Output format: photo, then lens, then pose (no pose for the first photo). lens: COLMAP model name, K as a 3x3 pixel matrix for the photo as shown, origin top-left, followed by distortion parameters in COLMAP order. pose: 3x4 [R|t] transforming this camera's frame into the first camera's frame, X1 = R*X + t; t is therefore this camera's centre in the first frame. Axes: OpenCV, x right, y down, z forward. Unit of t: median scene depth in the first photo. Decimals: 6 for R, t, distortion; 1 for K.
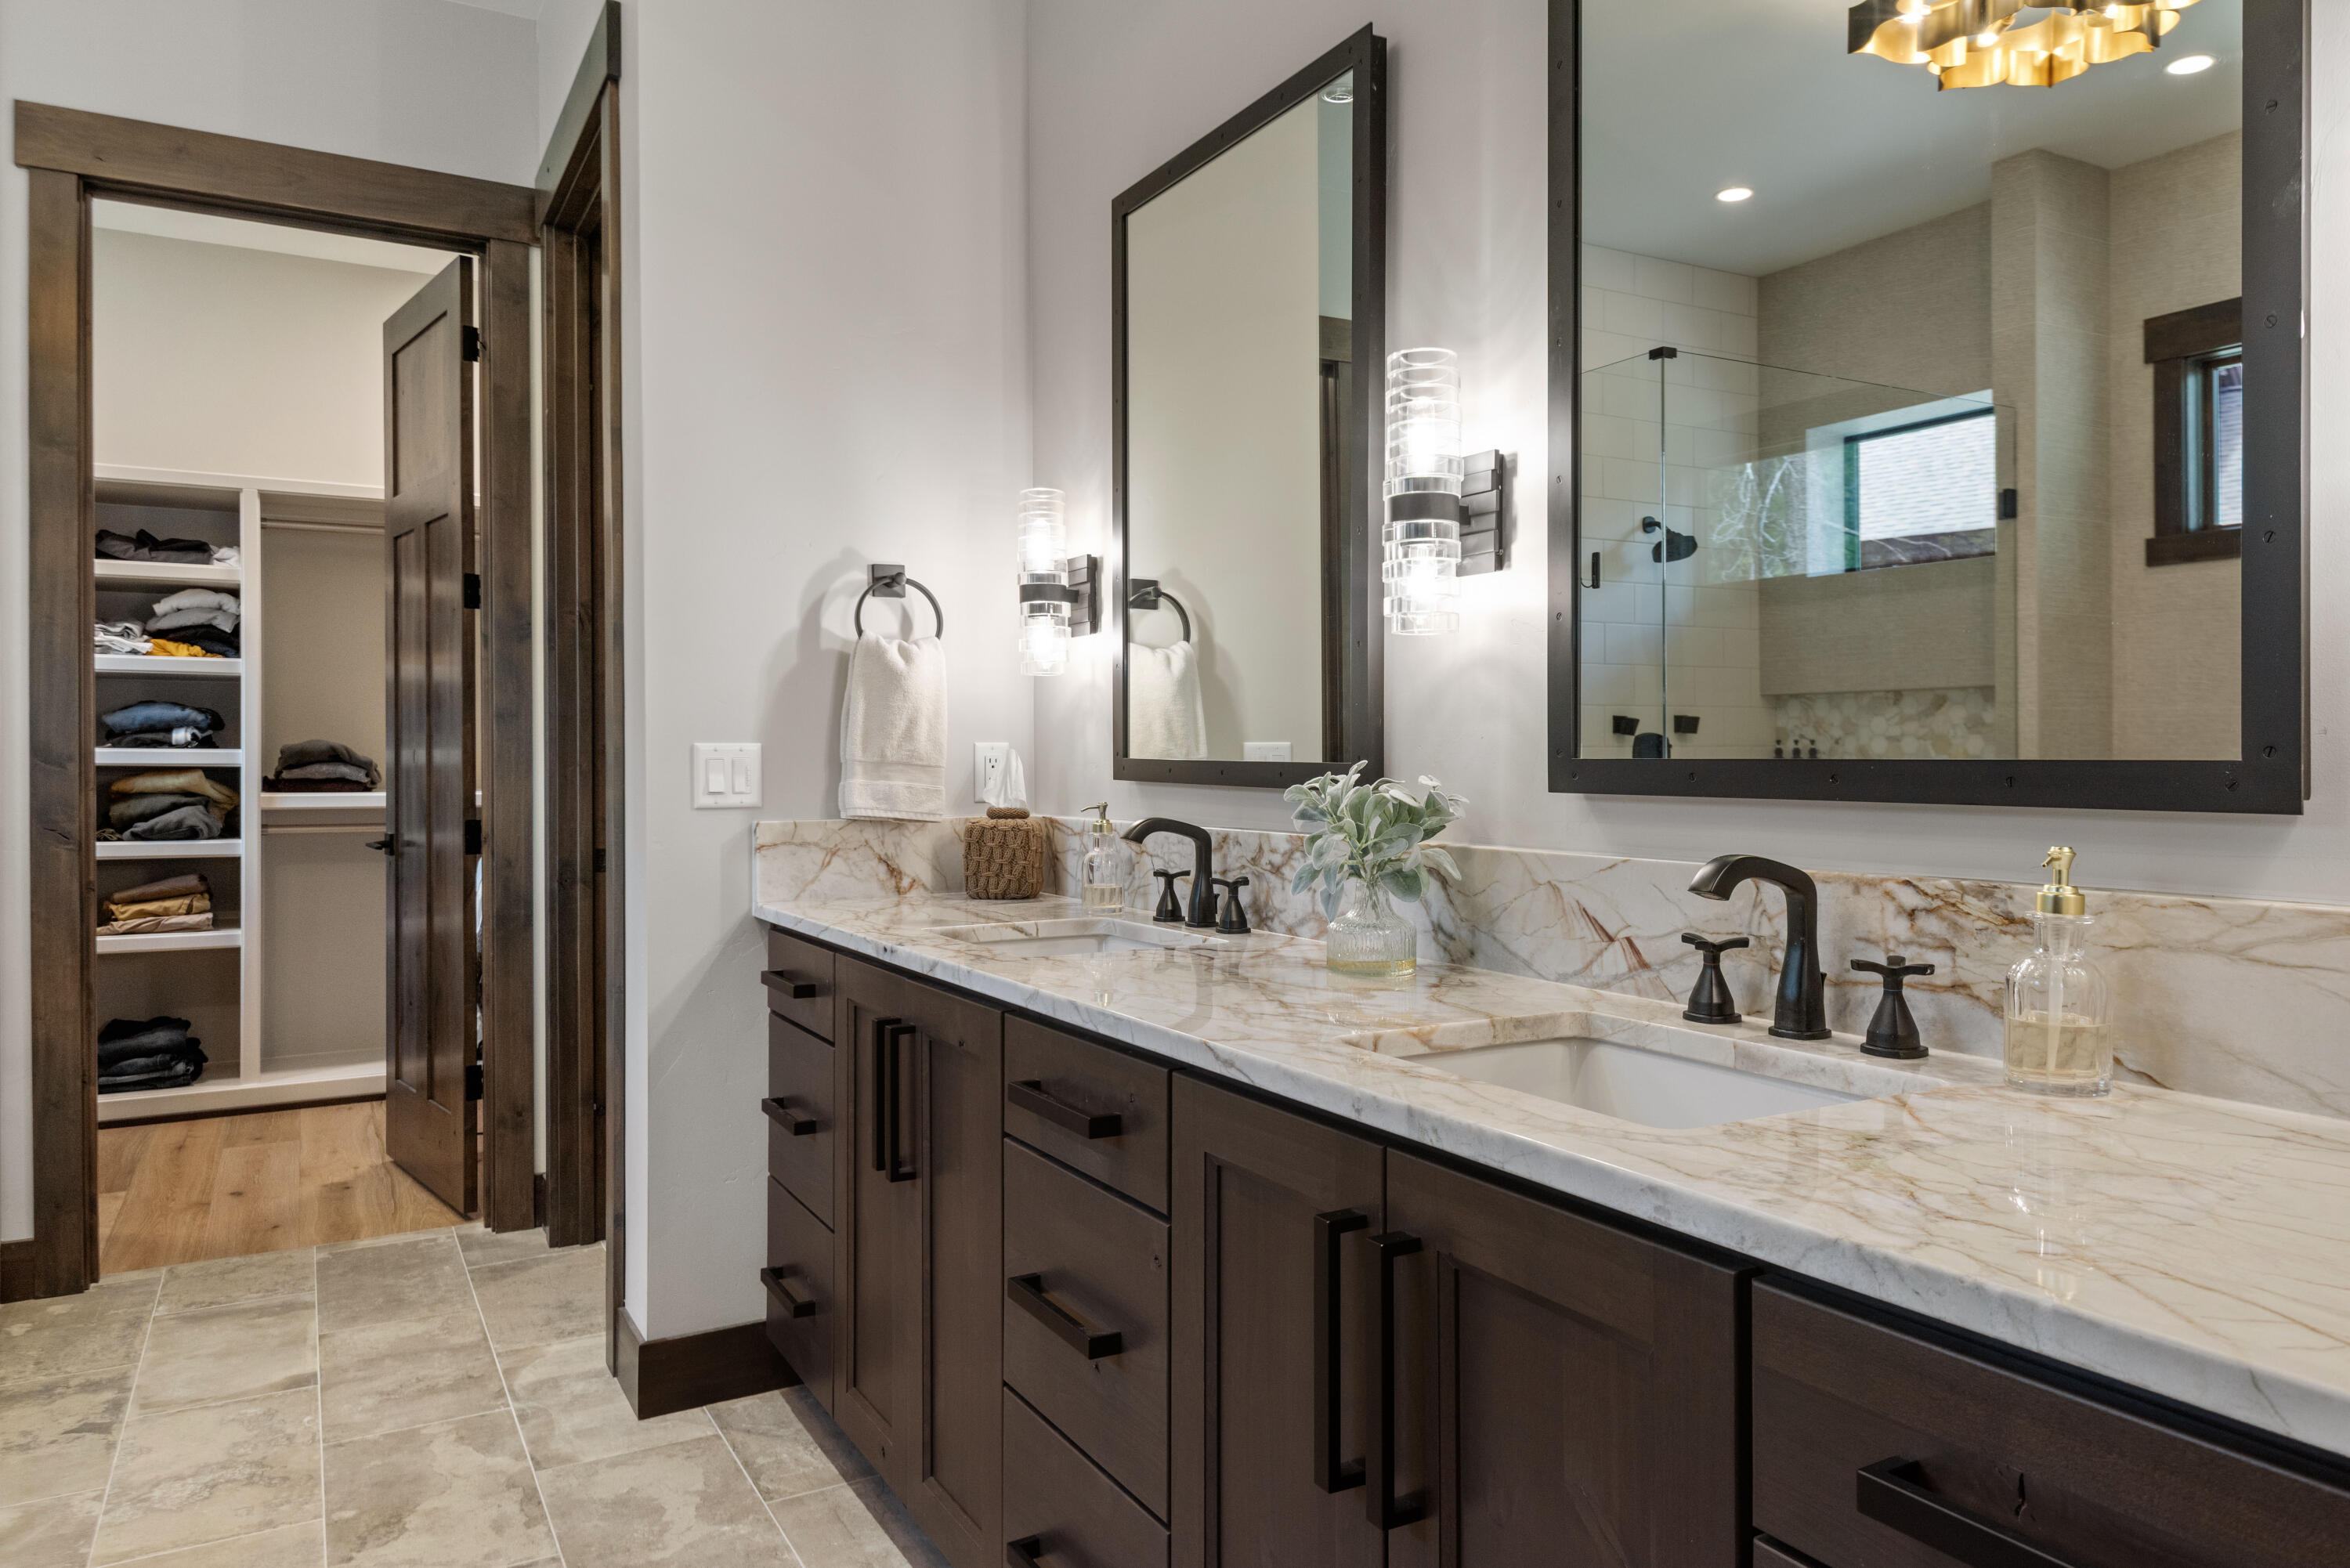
lens RADIAL K [[1550.8, 0, 1179.7], [0, 1550.8, 757.4], [0, 0, 1]] dist [0.060533, -0.043725]
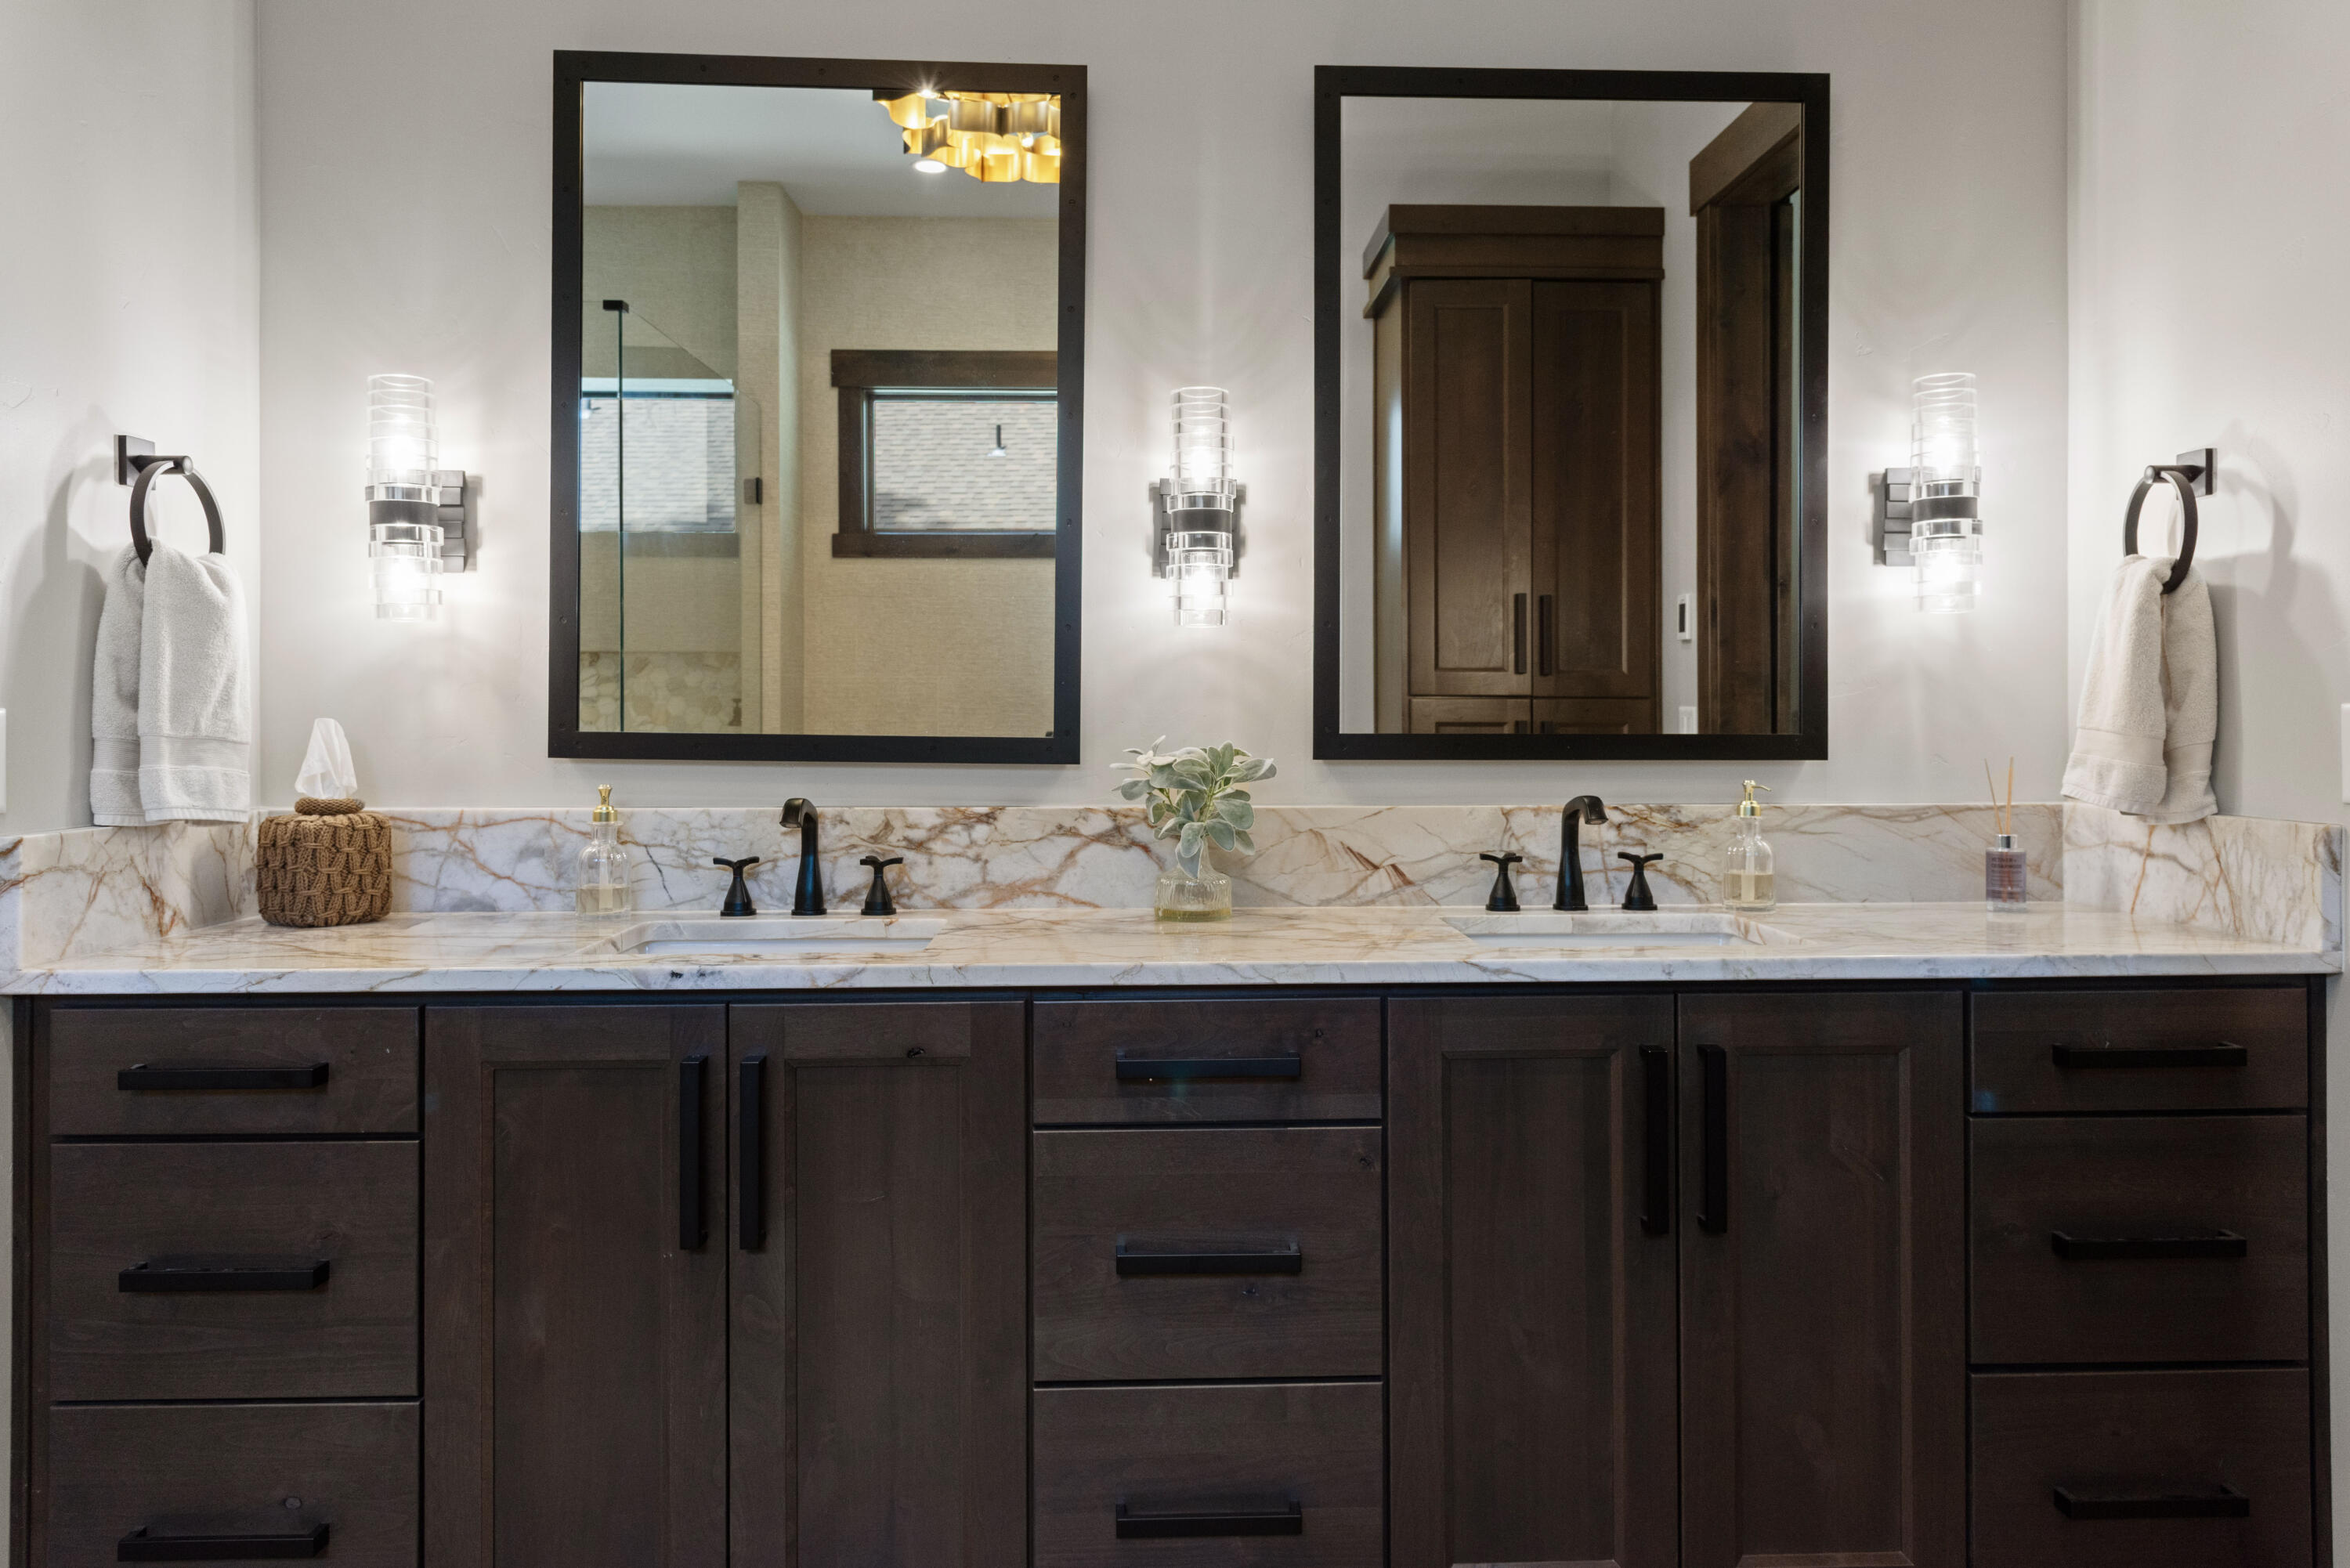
lens RADIAL K [[1595.5, 0, 1283.3], [0, 1595.5, 721.1], [0, 0, 1]] dist [-0.003230, -0.001205]
pose [[0.456104, 0.001489, 0.889925, -0.913373], [-0.002440, 0.999997, -0.000422, -0.008275], [-0.889923, -0.001979, 0.456106, 0.410369]]
